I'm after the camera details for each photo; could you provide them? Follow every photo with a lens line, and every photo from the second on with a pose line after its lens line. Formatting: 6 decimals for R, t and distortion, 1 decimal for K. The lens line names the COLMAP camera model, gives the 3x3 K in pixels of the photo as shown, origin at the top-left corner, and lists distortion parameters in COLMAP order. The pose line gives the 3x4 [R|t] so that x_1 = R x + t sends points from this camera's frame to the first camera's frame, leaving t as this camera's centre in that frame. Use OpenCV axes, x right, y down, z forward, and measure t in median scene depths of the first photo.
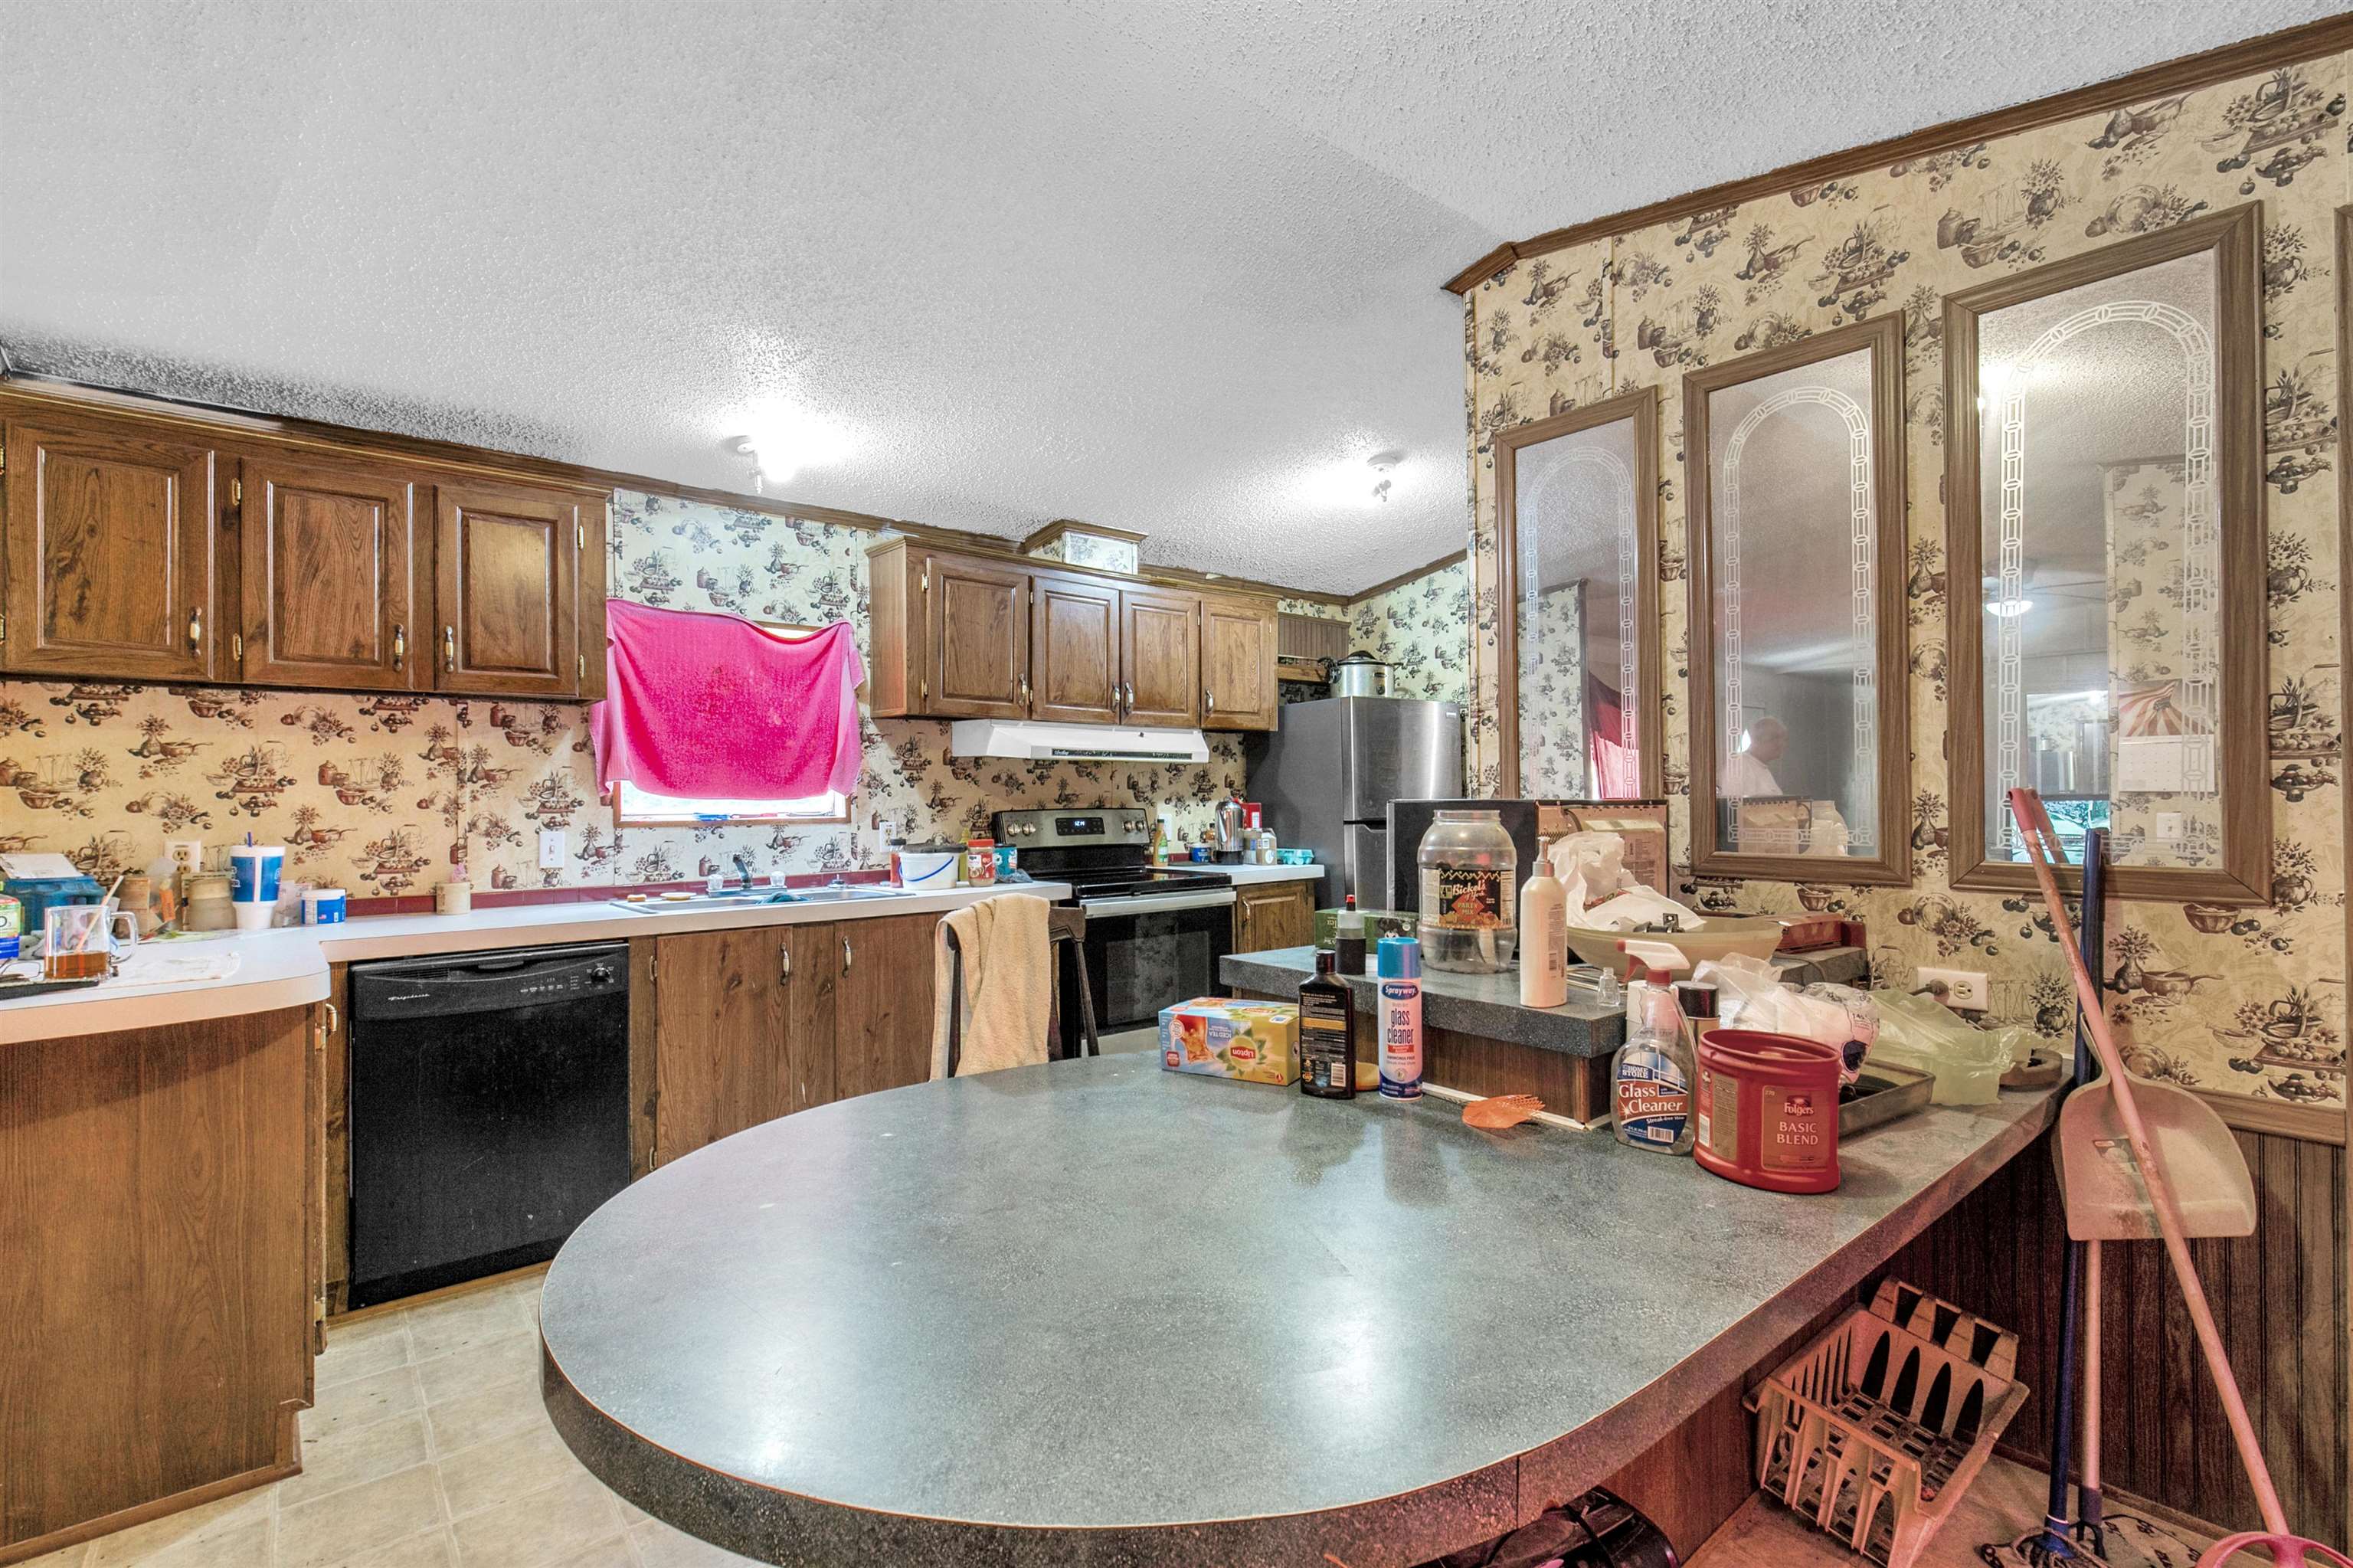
lens RADIAL K [[1068.9, 0, 1178.1], [0, 1068.9, 798.3], [0, 0, 1]] dist [0.007165, -0.001884]
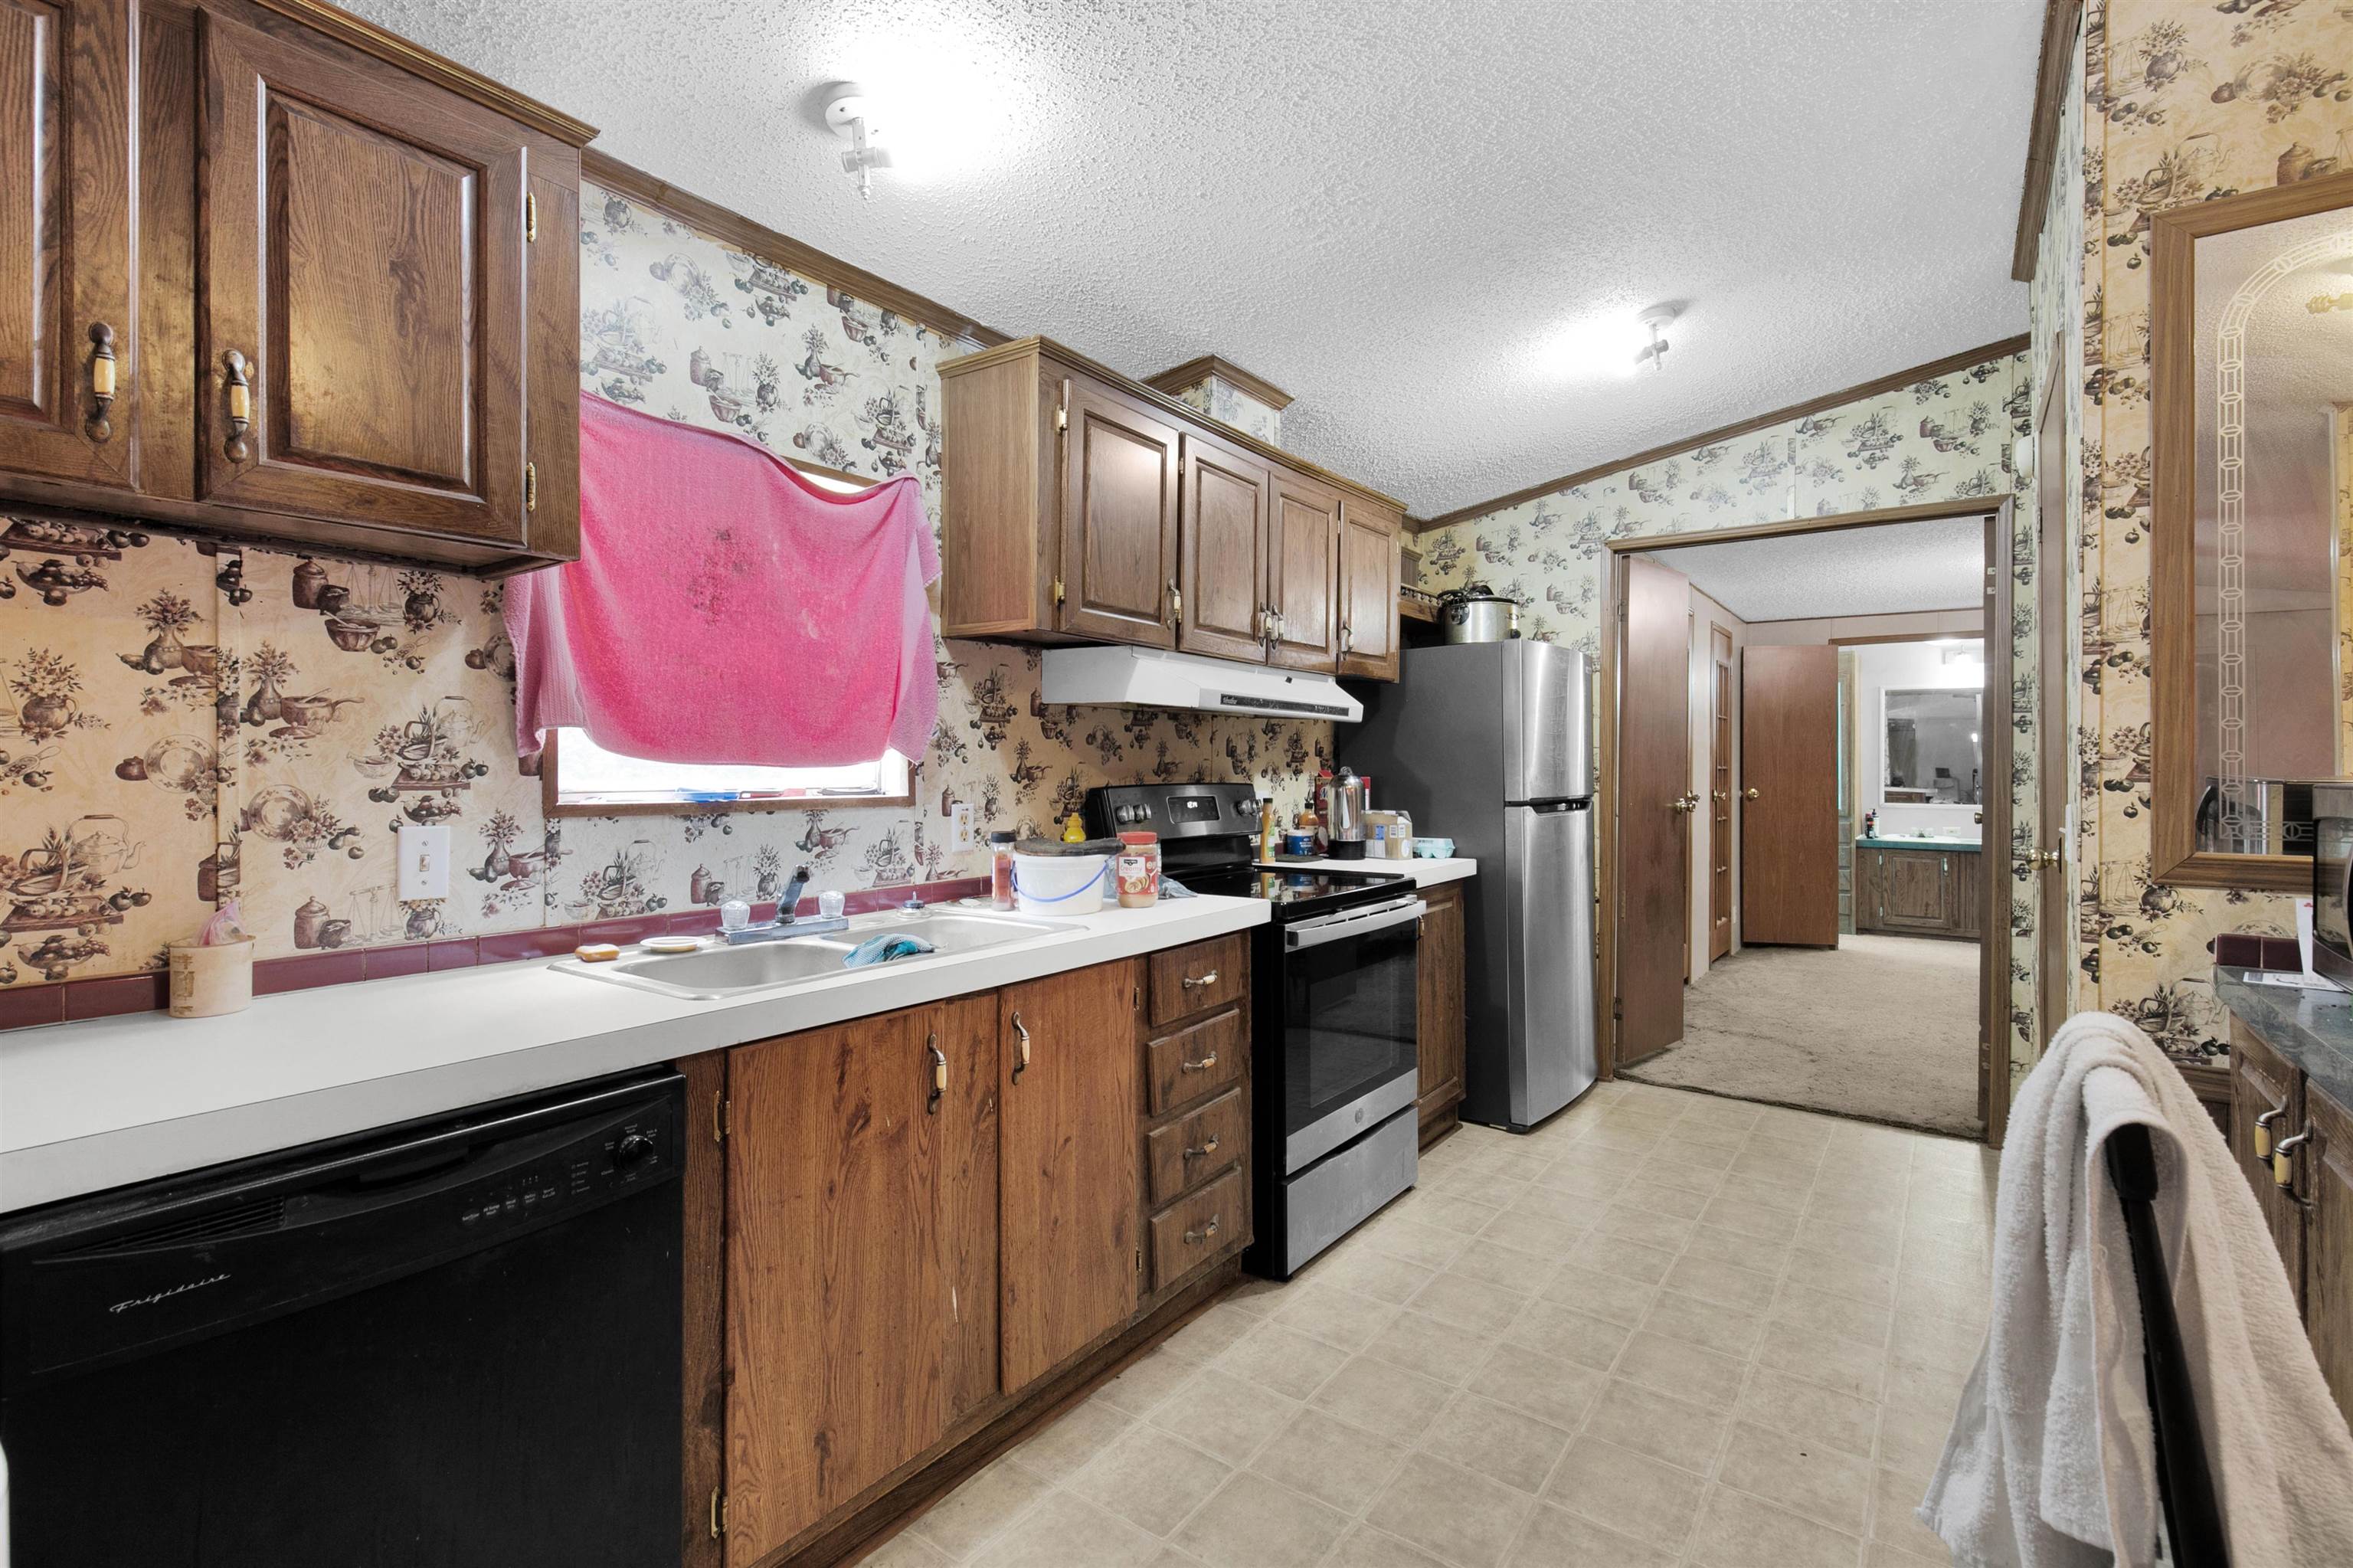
lens RADIAL K [[1068.9, 0, 1168.2], [0, 1068.9, 775.2], [0, 0, 1]] dist [0.007165, -0.001884]
pose [[0.970981, 0.009419, 0.238971, -0.337085], [-0.011197, 0.999919, 0.006085, 0.000225], [-0.238895, -0.008584, 0.971008, 0.397819]]
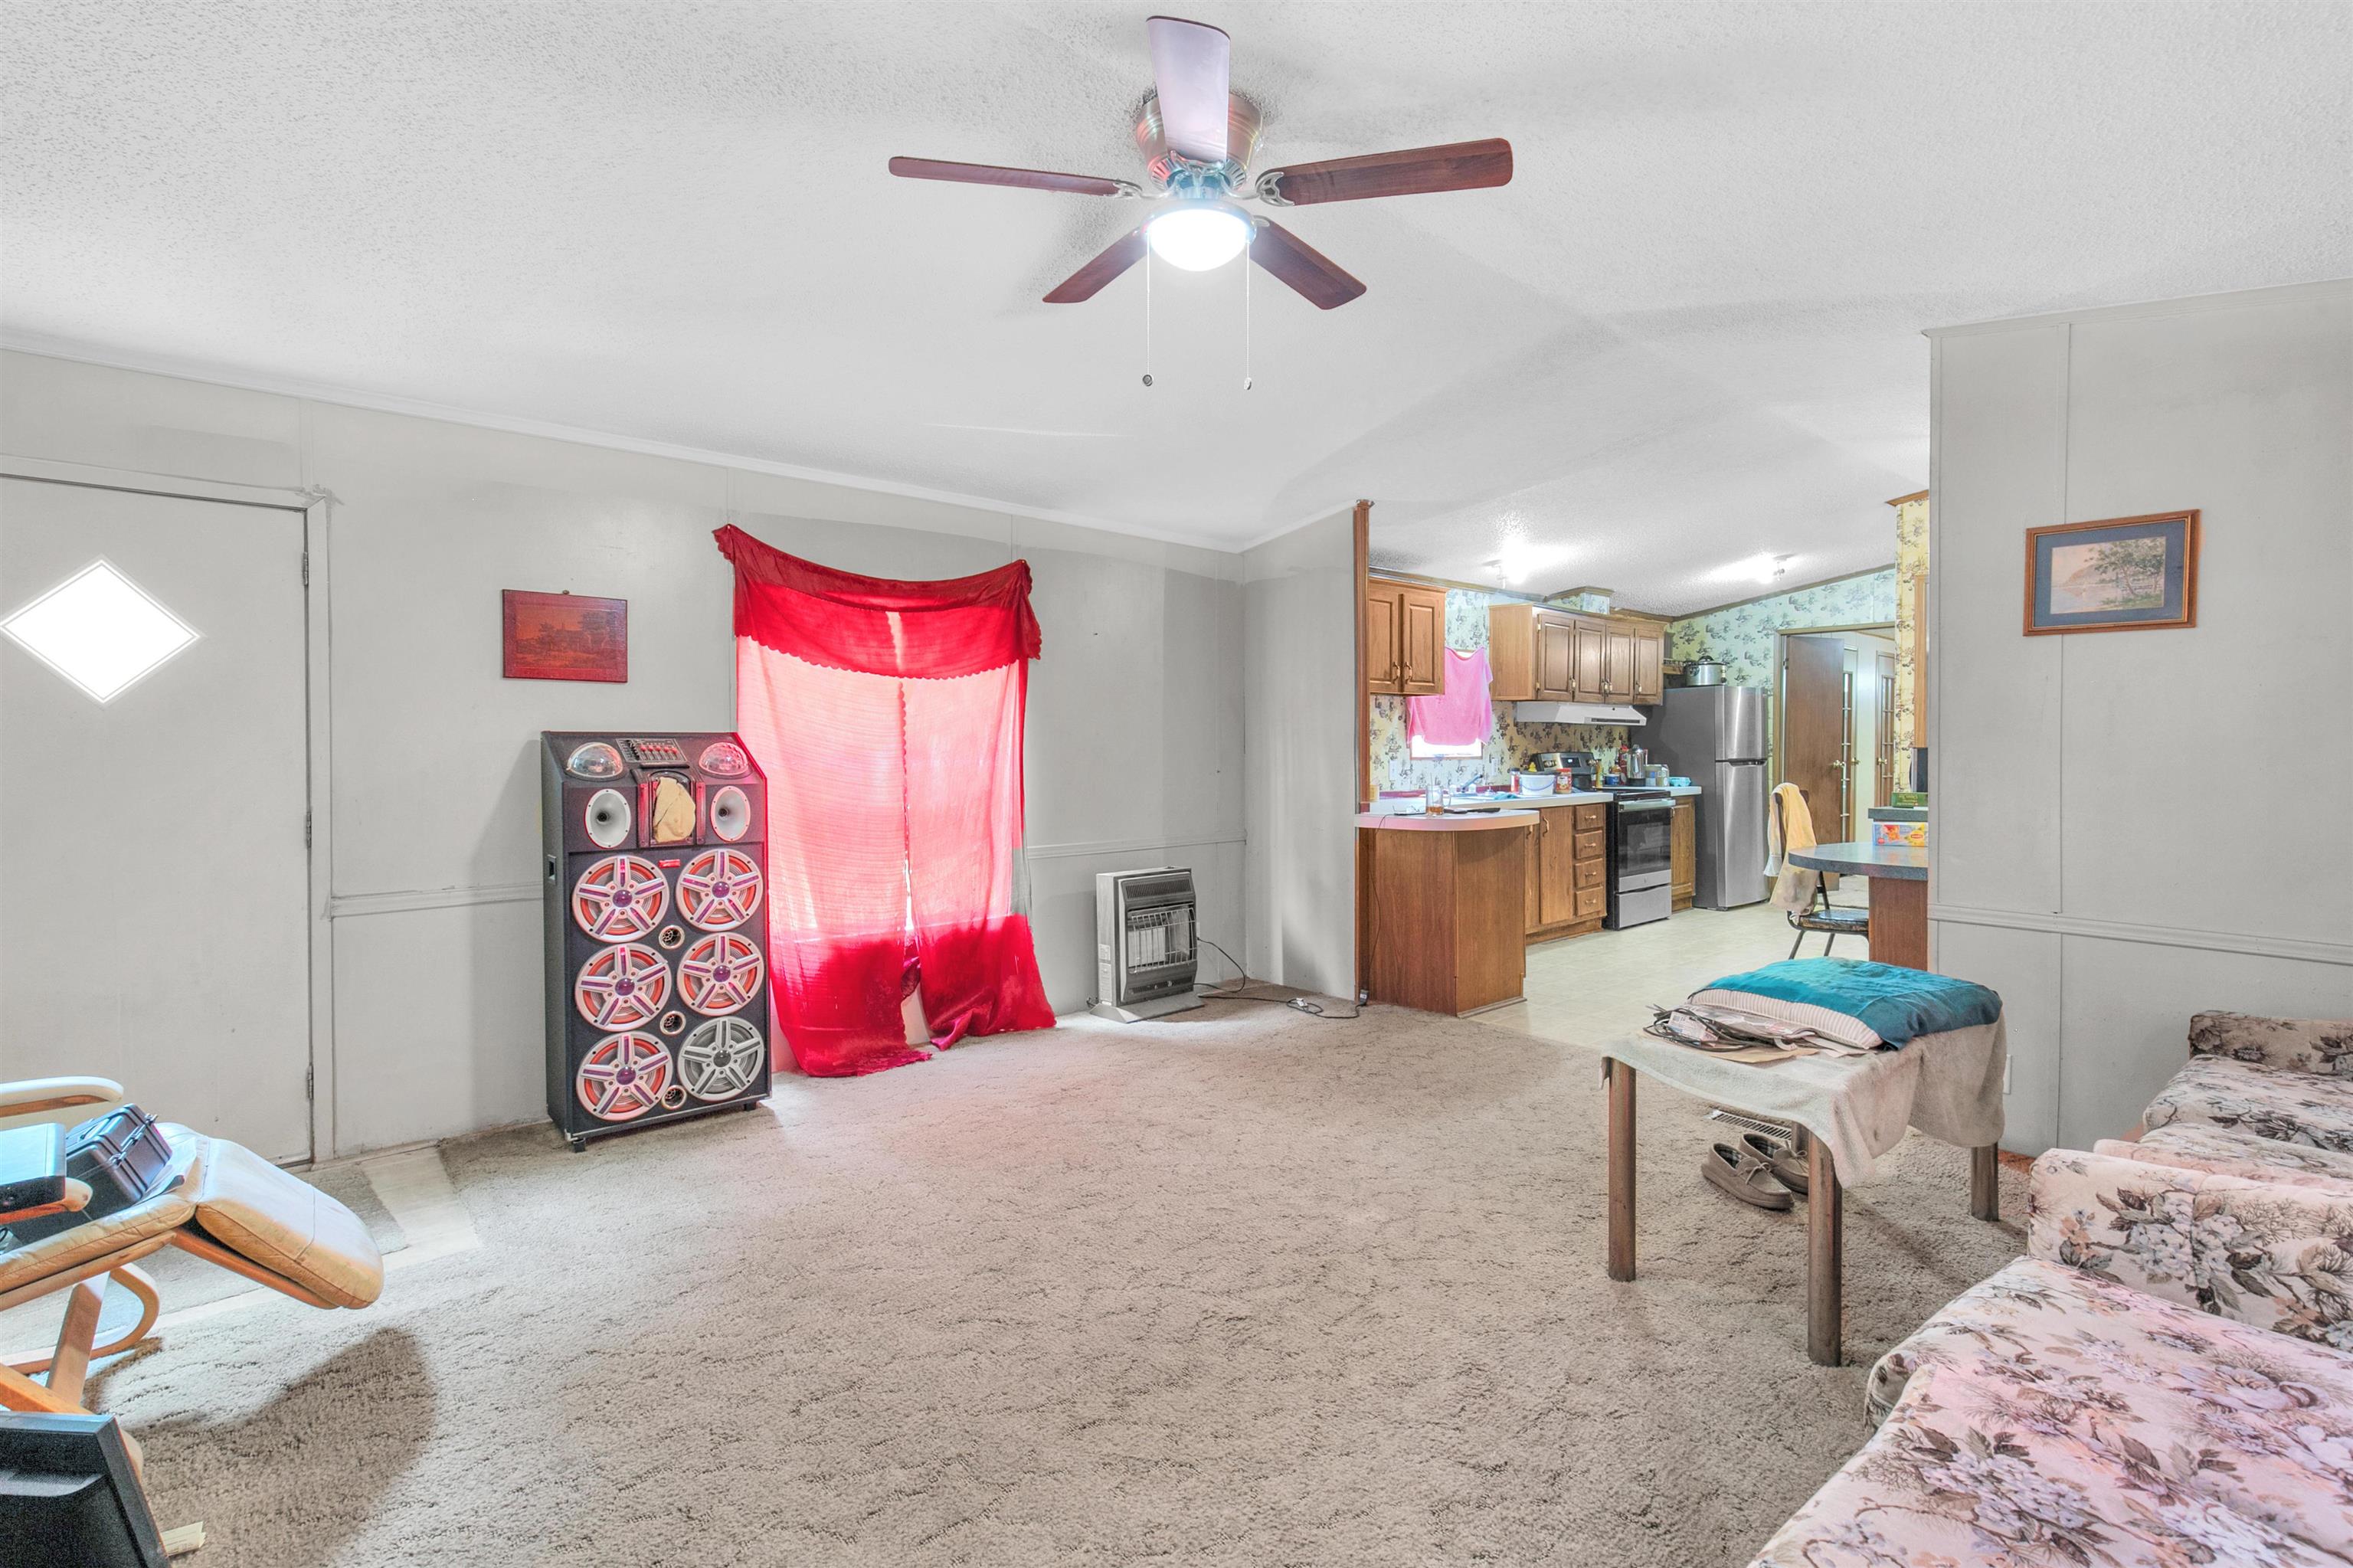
lens RADIAL K [[1068.9, 0, 1146.3], [0, 1068.9, 752.6], [0, 0, 1]] dist [0.007165, -0.001884]
pose [[0.999947, 0.007526, 0.007086, -0.956439], [-0.007606, 0.999907, 0.011339, -0.004041], [-0.007000, -0.011392, 0.999911, -0.857069]]
